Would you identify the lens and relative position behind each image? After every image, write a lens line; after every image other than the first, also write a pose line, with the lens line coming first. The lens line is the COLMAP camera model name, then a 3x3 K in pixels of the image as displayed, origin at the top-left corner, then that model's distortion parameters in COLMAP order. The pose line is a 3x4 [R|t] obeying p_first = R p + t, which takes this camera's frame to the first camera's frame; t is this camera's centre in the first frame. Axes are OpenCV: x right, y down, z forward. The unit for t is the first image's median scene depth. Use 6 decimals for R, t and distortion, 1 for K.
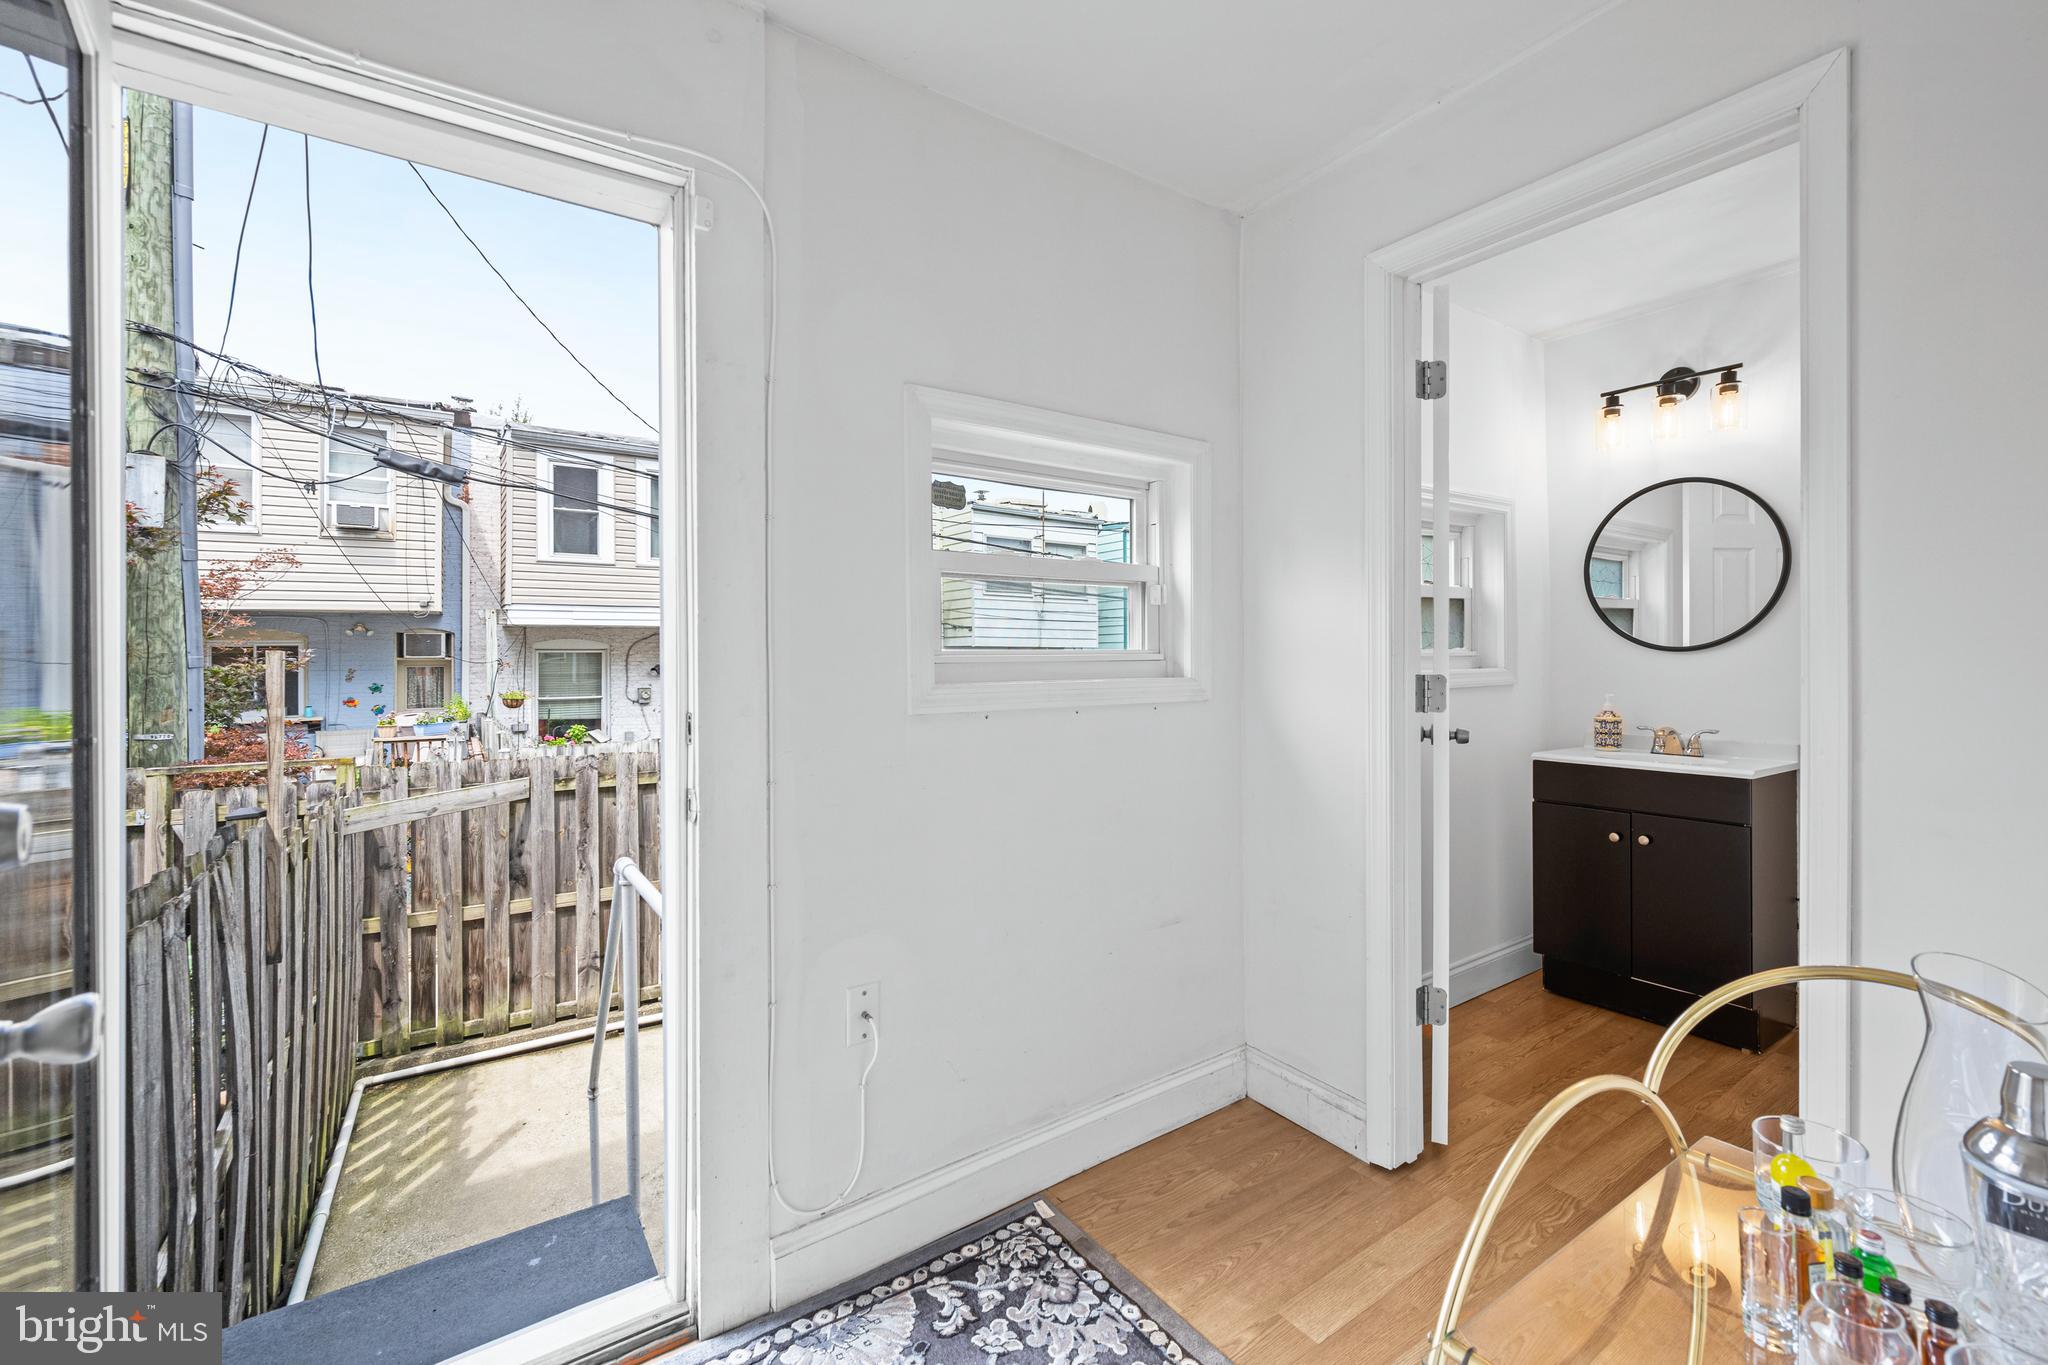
lens RADIAL K [[817.1, 0, 968.0], [0, 817.1, 682.4], [0, 0, 1]] dist [-0.000123, -0.000049]
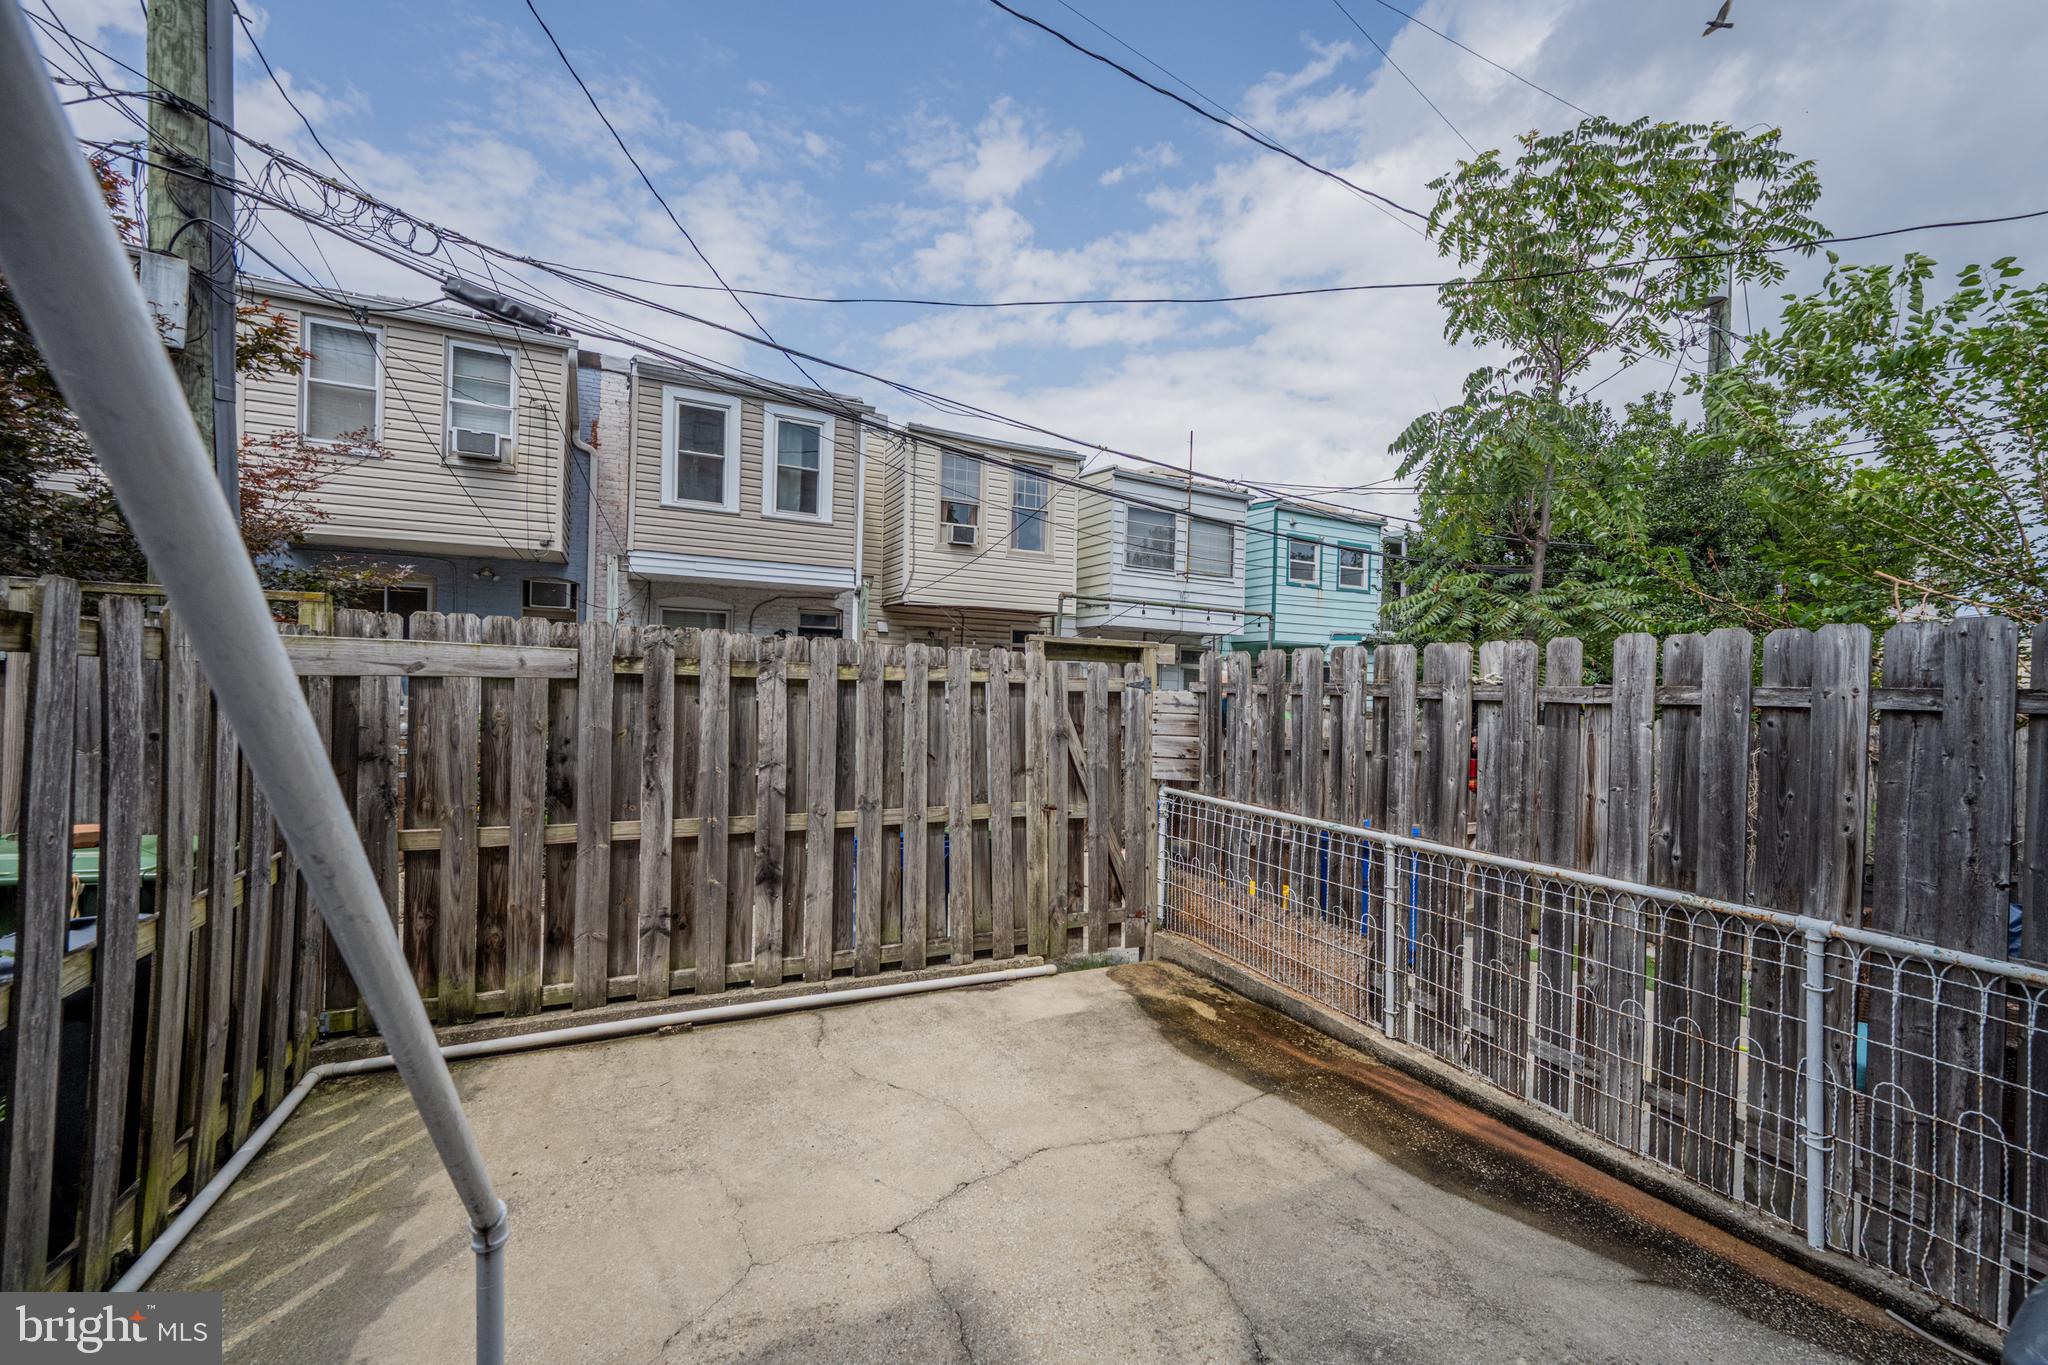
lens RADIAL K [[817.1, 0, 968.0], [0, 817.1, 682.4], [0, 0, 1]] dist [-0.000123, -0.000049]
pose [[0.989321, 0.028508, -0.142938, -0.102536], [-0.028507, 0.999591, 0.002054, 0.126514], [0.142939, 0.002043, 0.989729, 0.340132]]
